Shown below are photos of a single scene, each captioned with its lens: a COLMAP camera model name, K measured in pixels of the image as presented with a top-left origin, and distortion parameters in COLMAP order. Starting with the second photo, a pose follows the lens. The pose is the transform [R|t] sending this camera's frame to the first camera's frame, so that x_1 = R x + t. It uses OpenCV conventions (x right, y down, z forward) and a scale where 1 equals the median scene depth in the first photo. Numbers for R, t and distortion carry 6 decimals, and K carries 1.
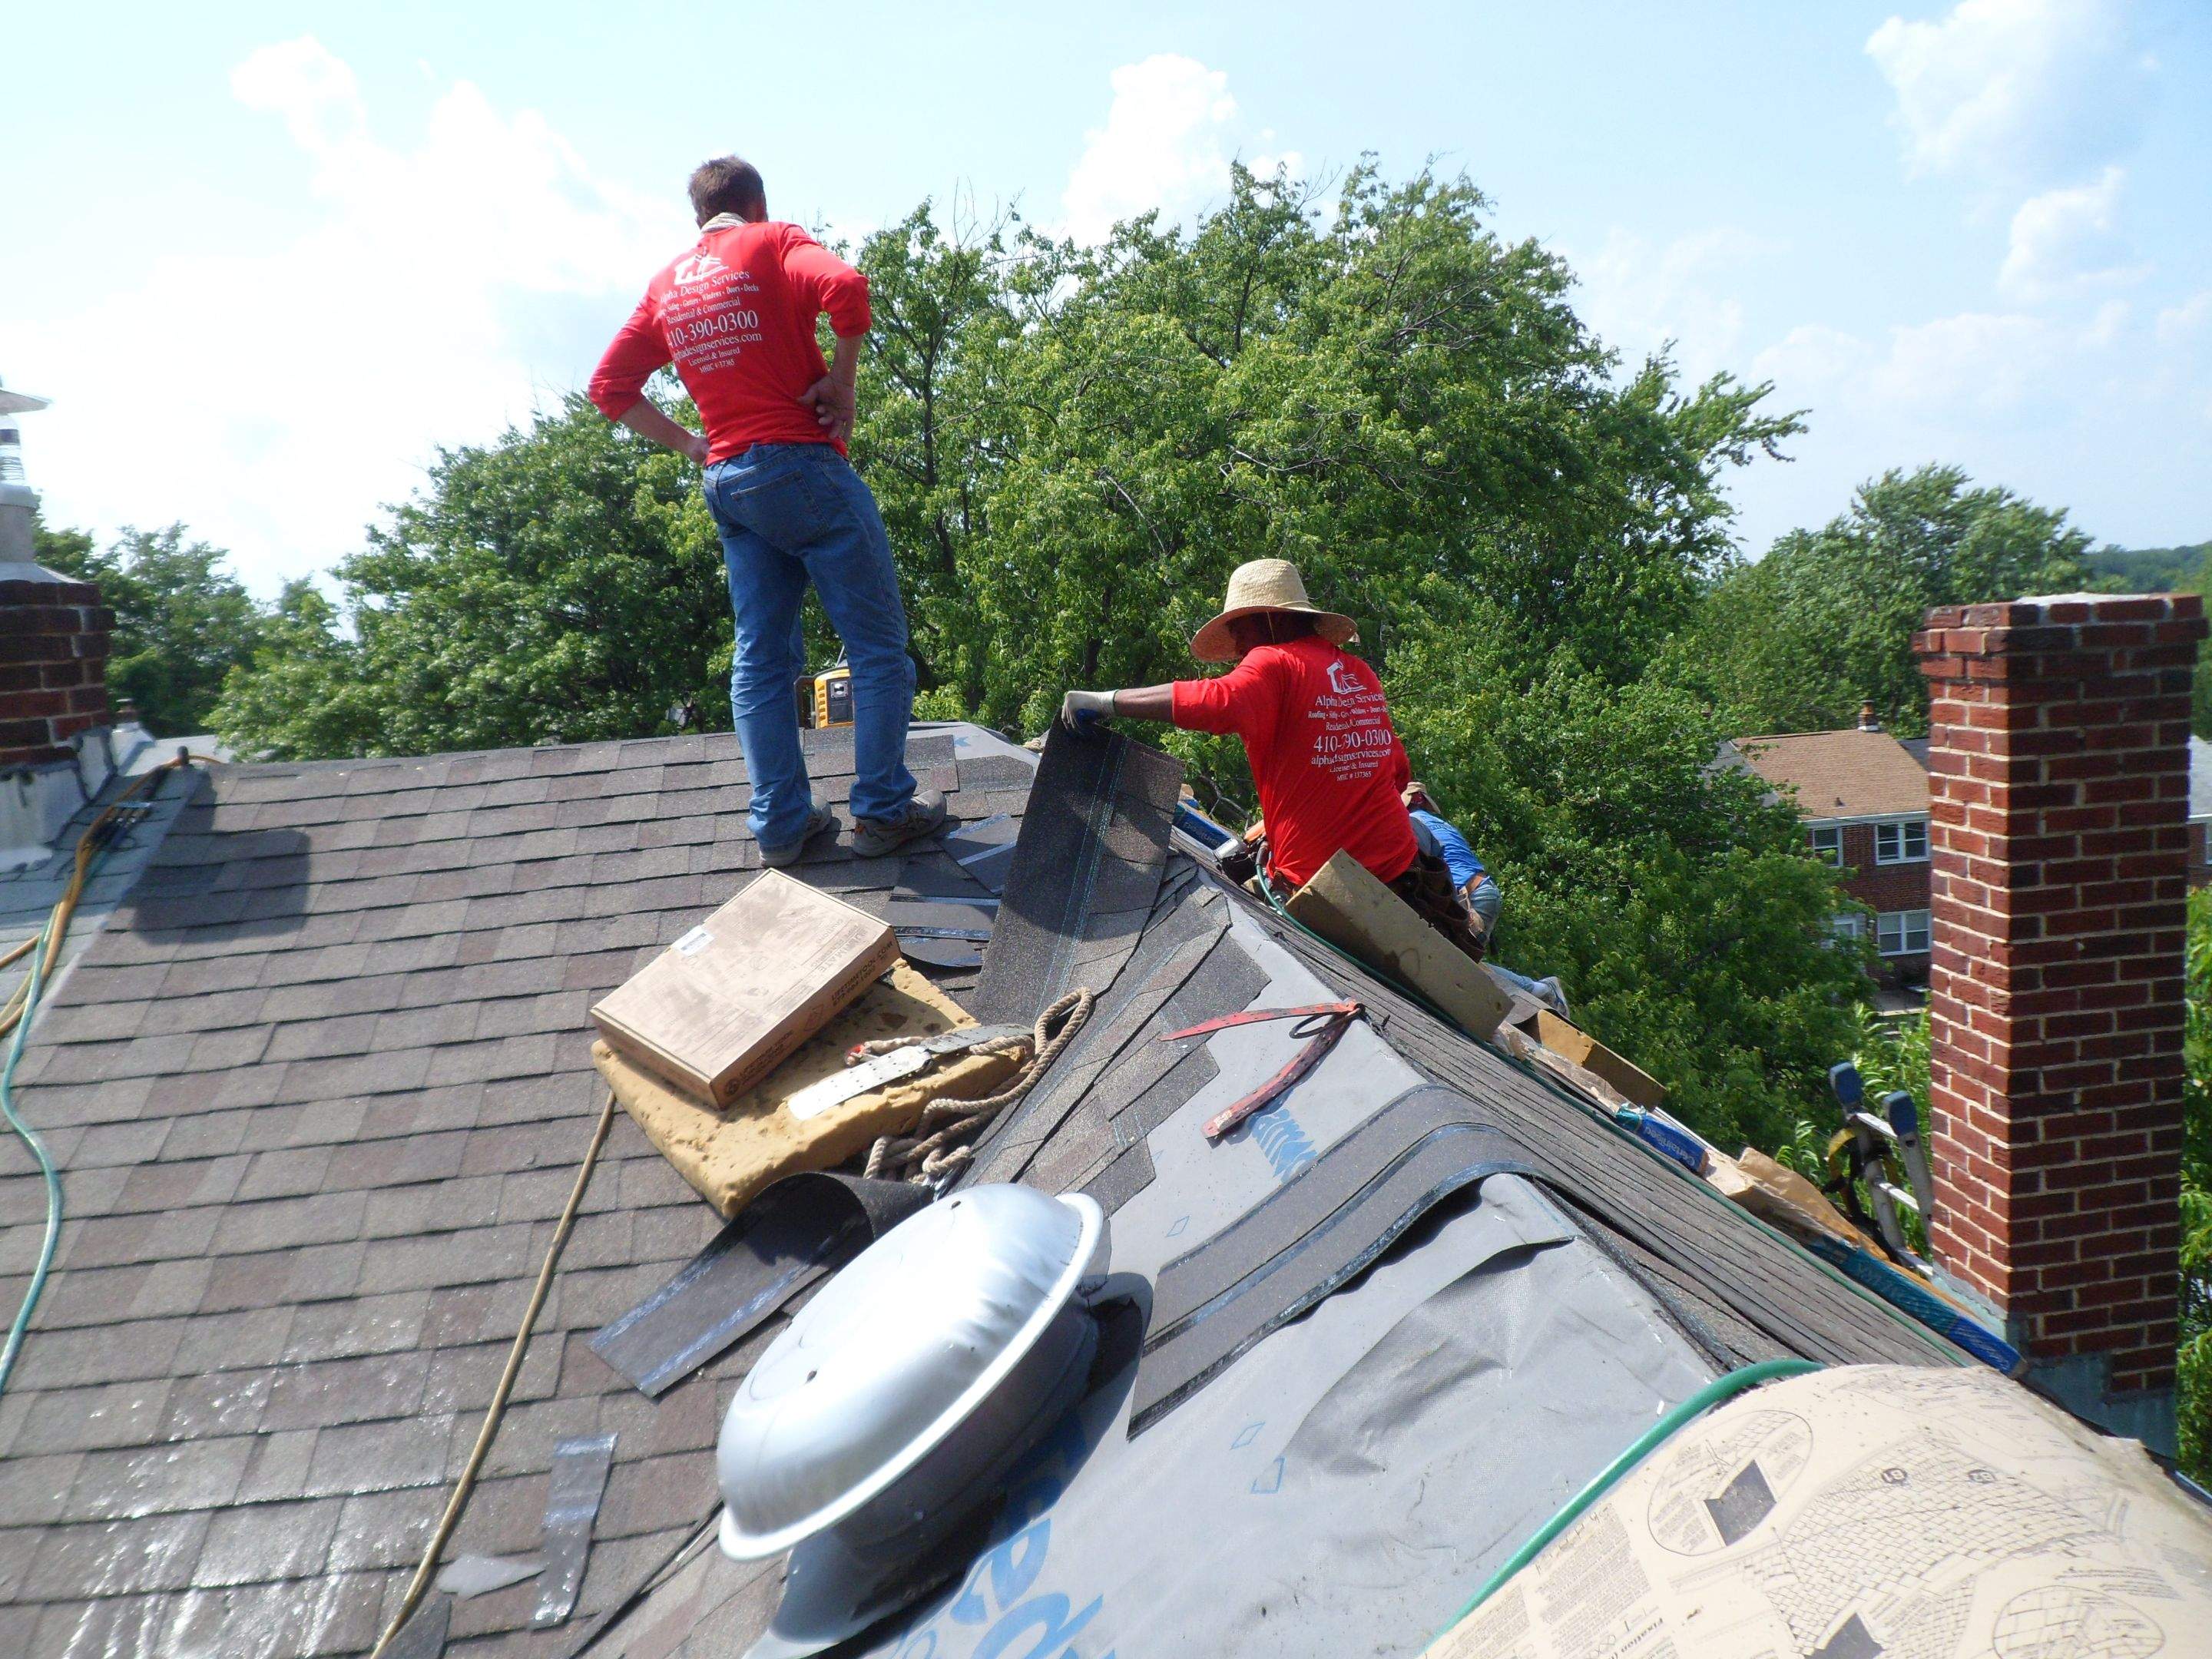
lens RADIAL K [[1827.0, 0, 1095.8], [0, 1827.0, 889.3], [0, 0, 1]] dist [-0.144808, 0.185548]
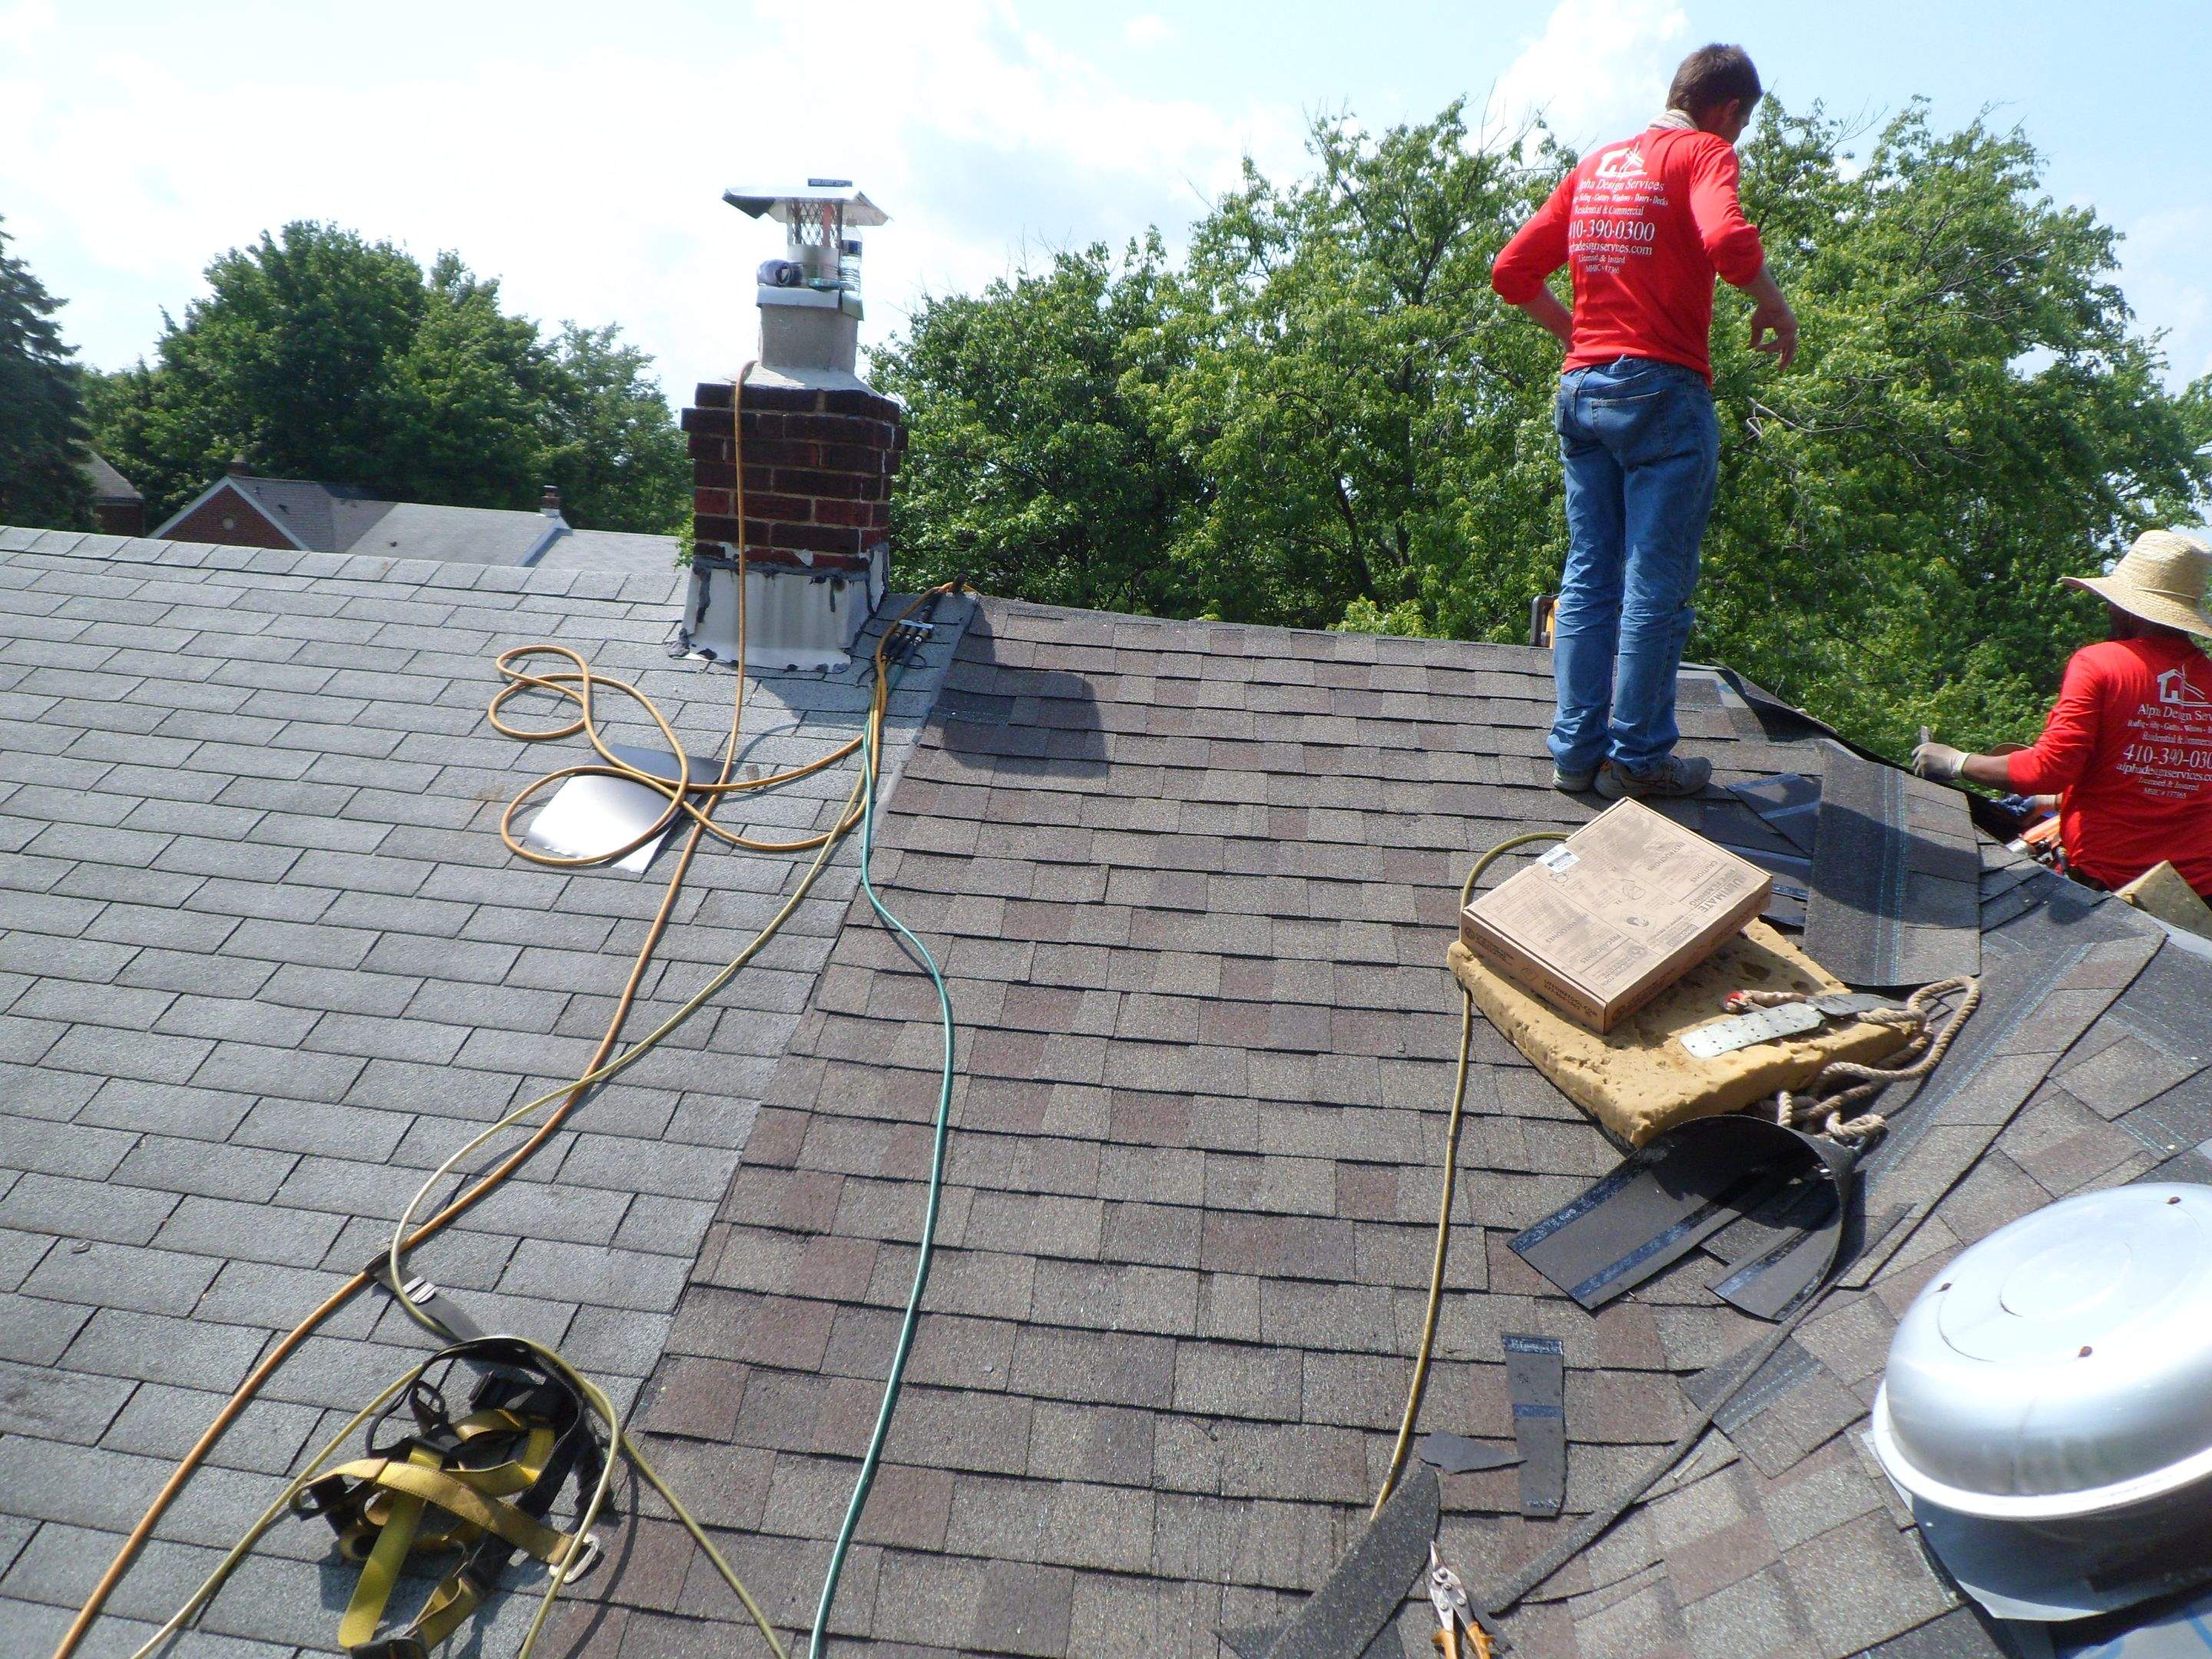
lens RADIAL K [[1797.2, 0, 1106.0], [0, 1797.2, 829.5], [0, 0, 1]] dist [0.005797, 0.005543]
pose [[0.974124, 0.166443, -0.152903, -0.226277], [-0.162760, 0.985995, 0.036385, 0.012369], [0.156818, -0.010557, 0.987571, -0.021199]]
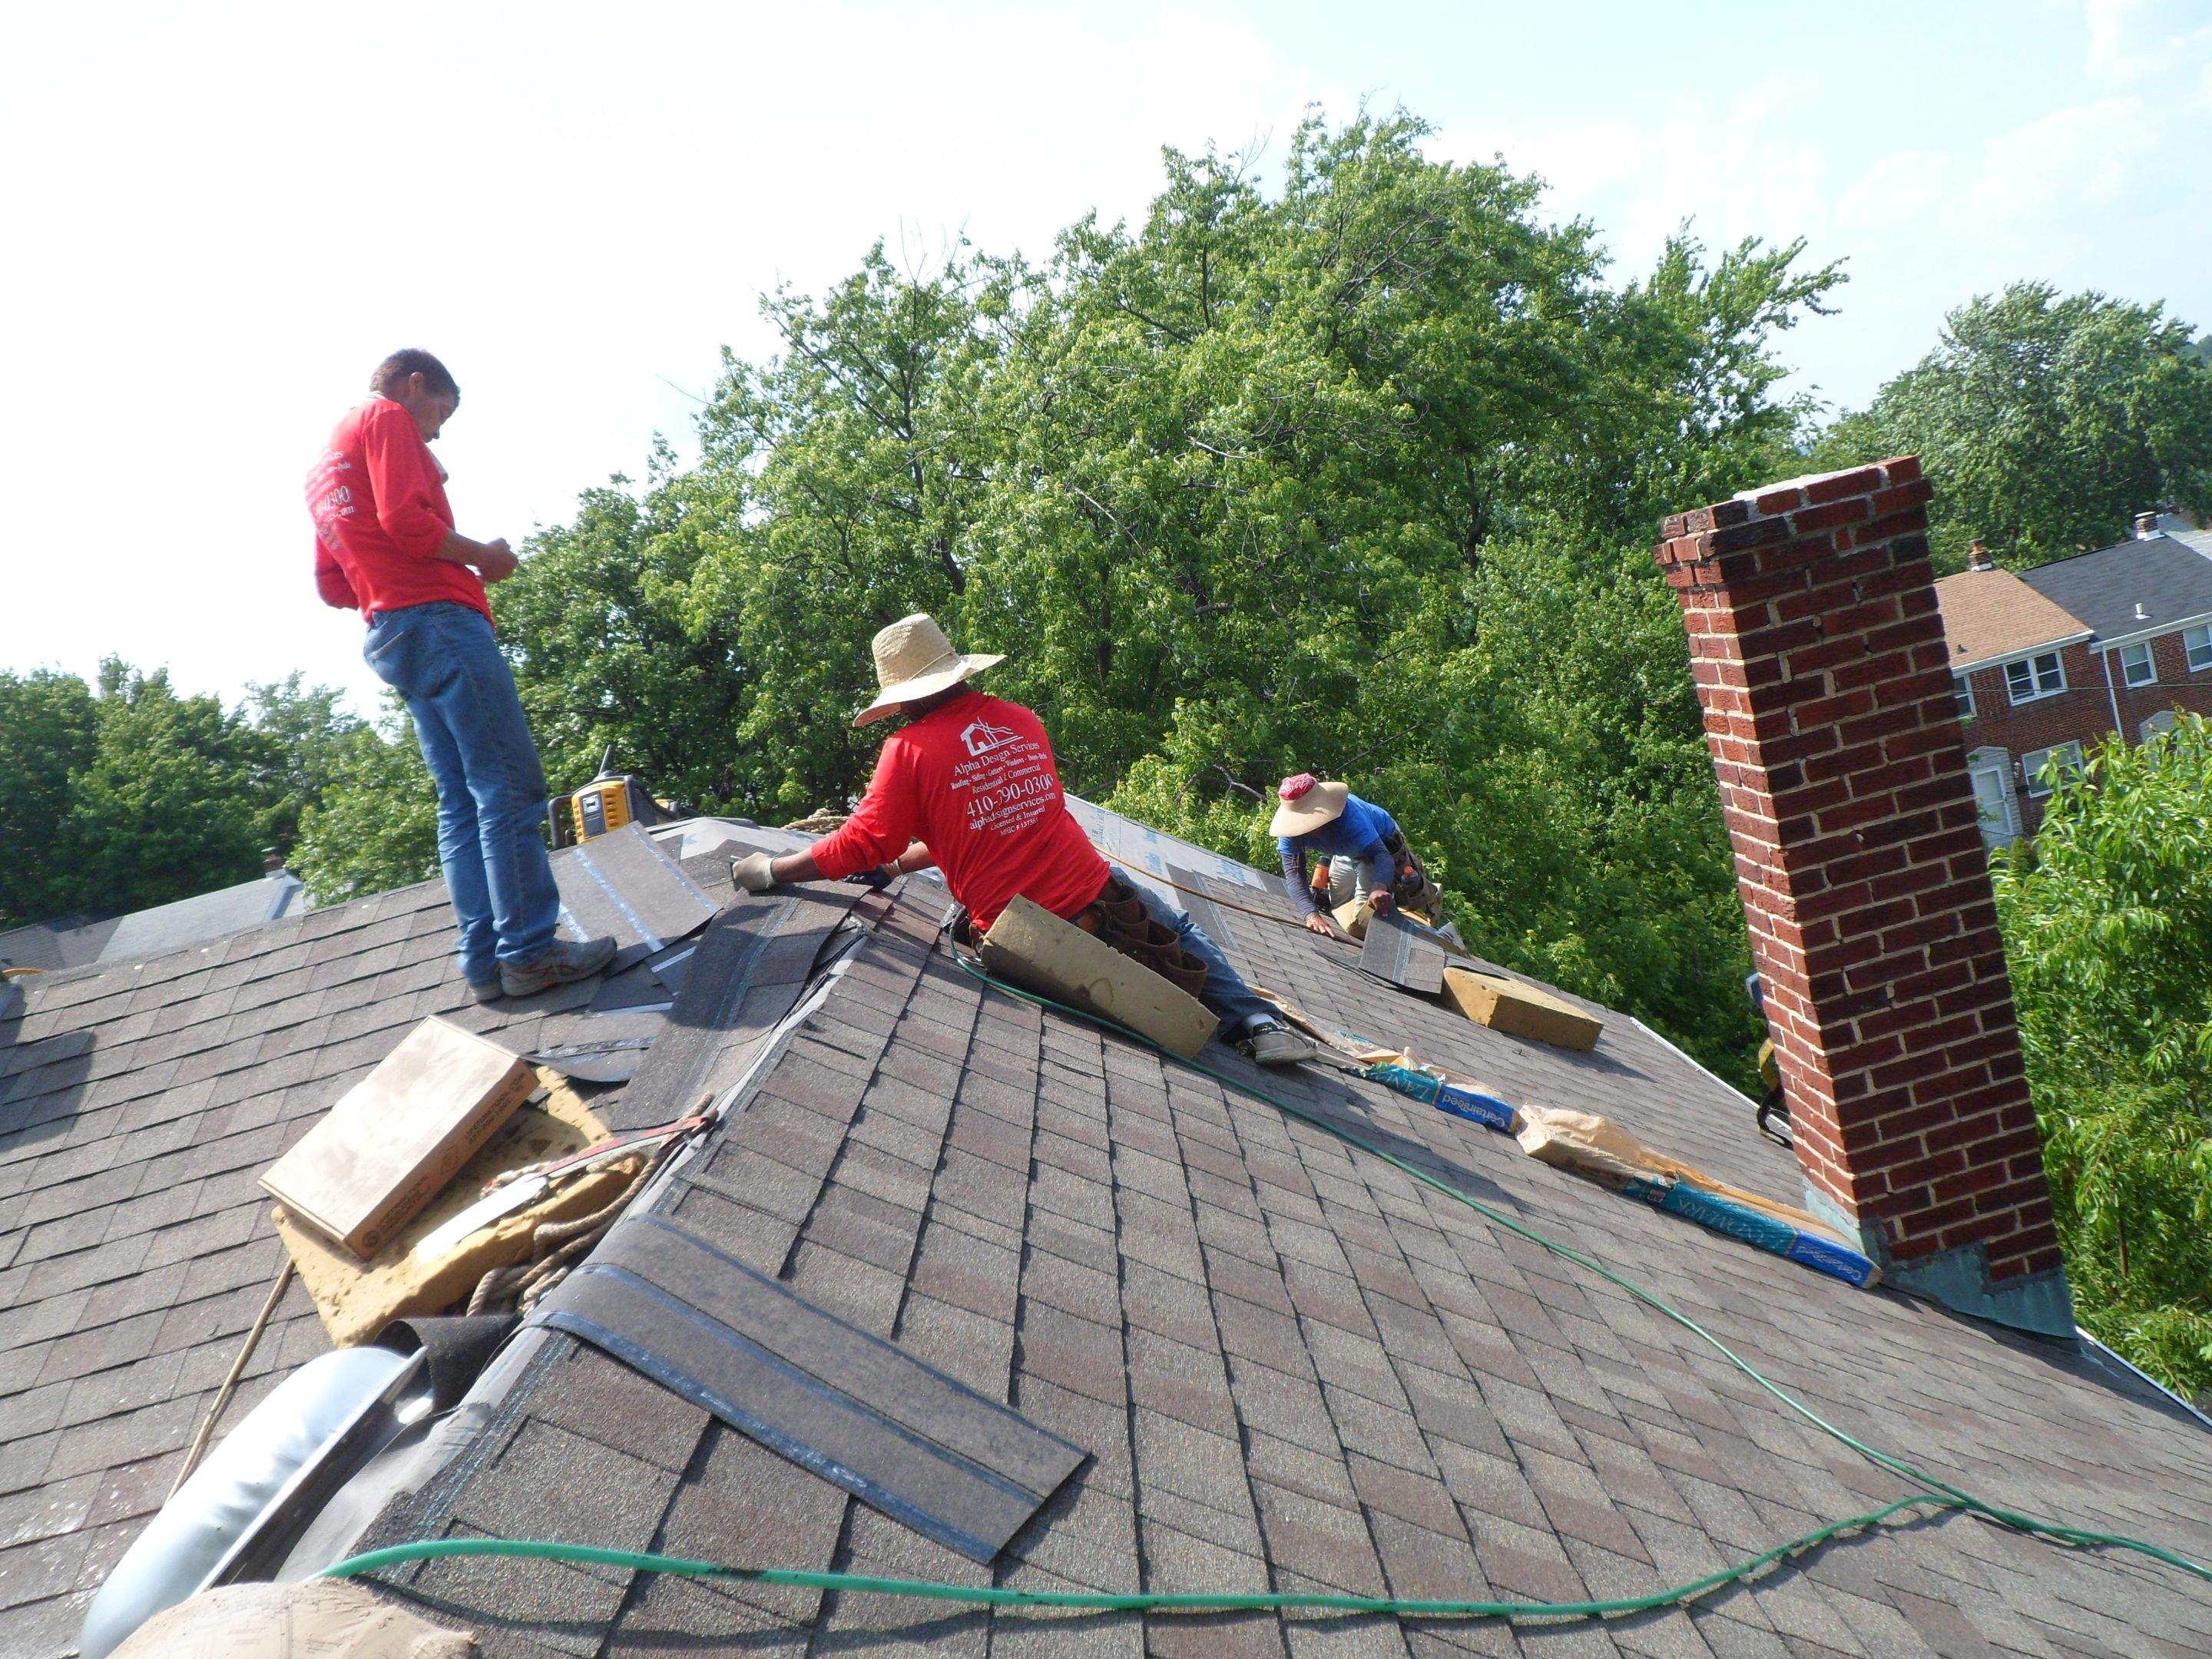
lens RADIAL K [[1802.5, 0, 1133.5], [0, 1802.5, 859.9], [0, 0, 1]] dist [-0.039639, 0.010081]
pose [[0.982074, -0.172116, -0.076858, 0.235218], [0.171729, 0.985075, -0.011661, -0.012845], [0.077718, -0.001747, 0.996974, -0.004920]]
